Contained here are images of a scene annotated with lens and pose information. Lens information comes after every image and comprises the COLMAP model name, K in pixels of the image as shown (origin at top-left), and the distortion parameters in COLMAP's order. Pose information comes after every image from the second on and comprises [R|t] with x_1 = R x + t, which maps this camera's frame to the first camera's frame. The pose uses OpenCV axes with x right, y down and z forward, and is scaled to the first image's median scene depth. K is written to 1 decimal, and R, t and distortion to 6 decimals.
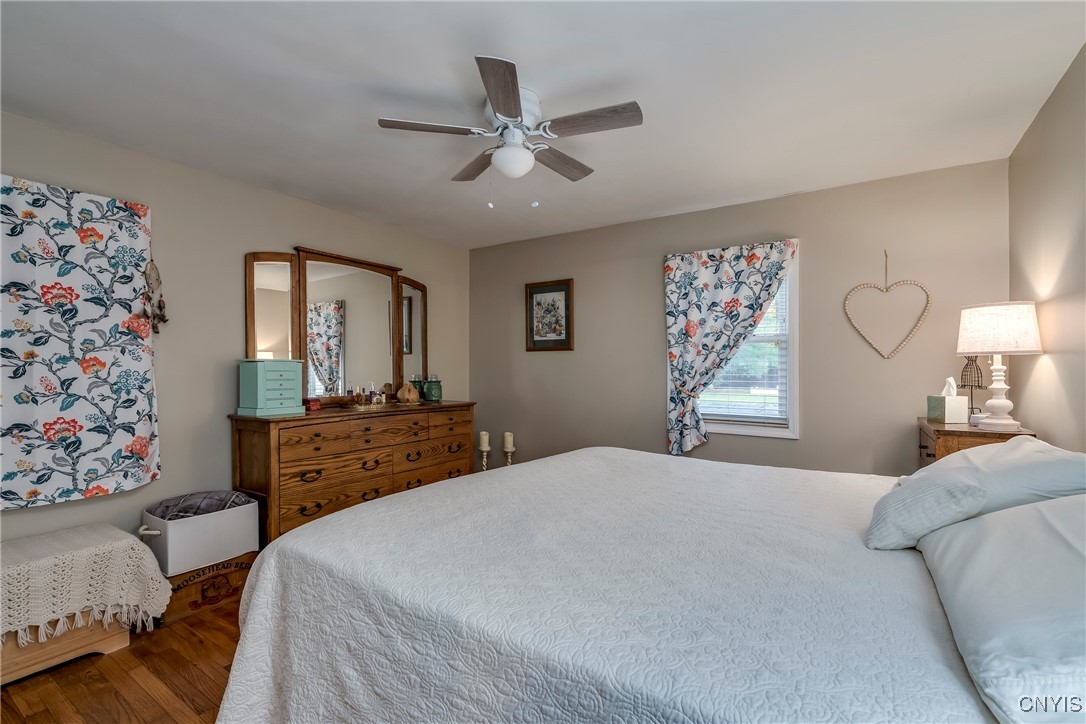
lens RADIAL K [[496.9, 0, 538.0], [0, 496.9, 370.0], [0, 0, 1]] dist [-0.005005, 0.002288]
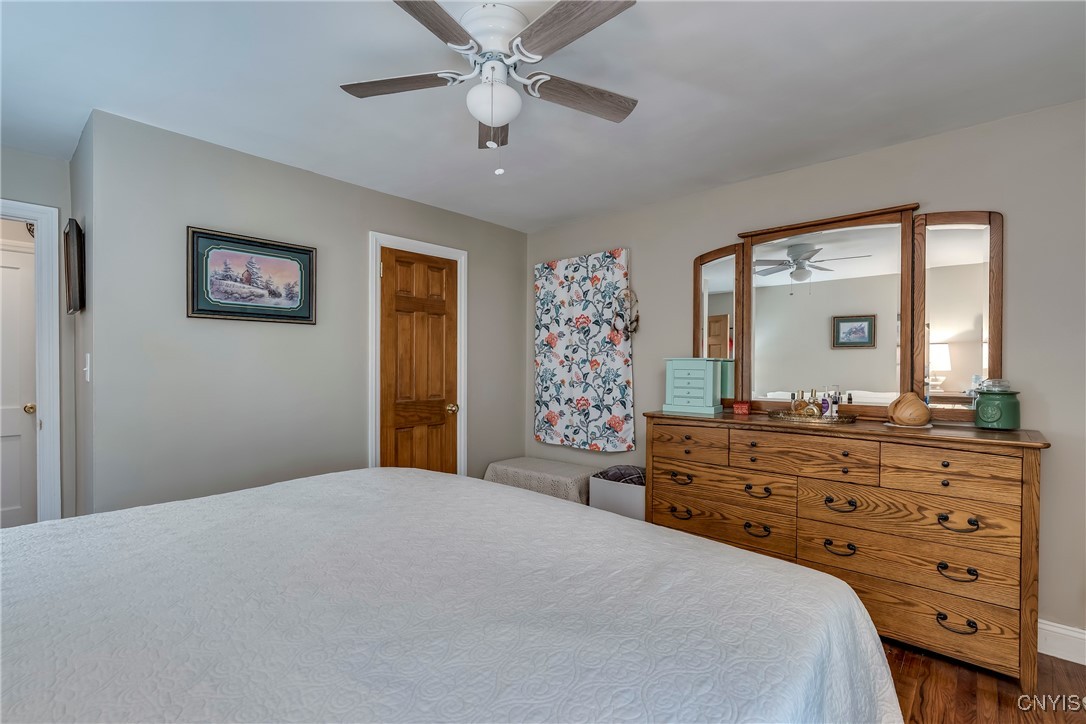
lens RADIAL K [[496.9, 0, 547.4], [0, 496.9, 370.8], [0, 0, 1]] dist [-0.005005, 0.002288]
pose [[-0.134633, 0.008511, -0.990859, 0.605755], [-0.004959, 0.999945, 0.009263, -0.004096], [0.990883, 0.006161, -0.134583, 0.988116]]
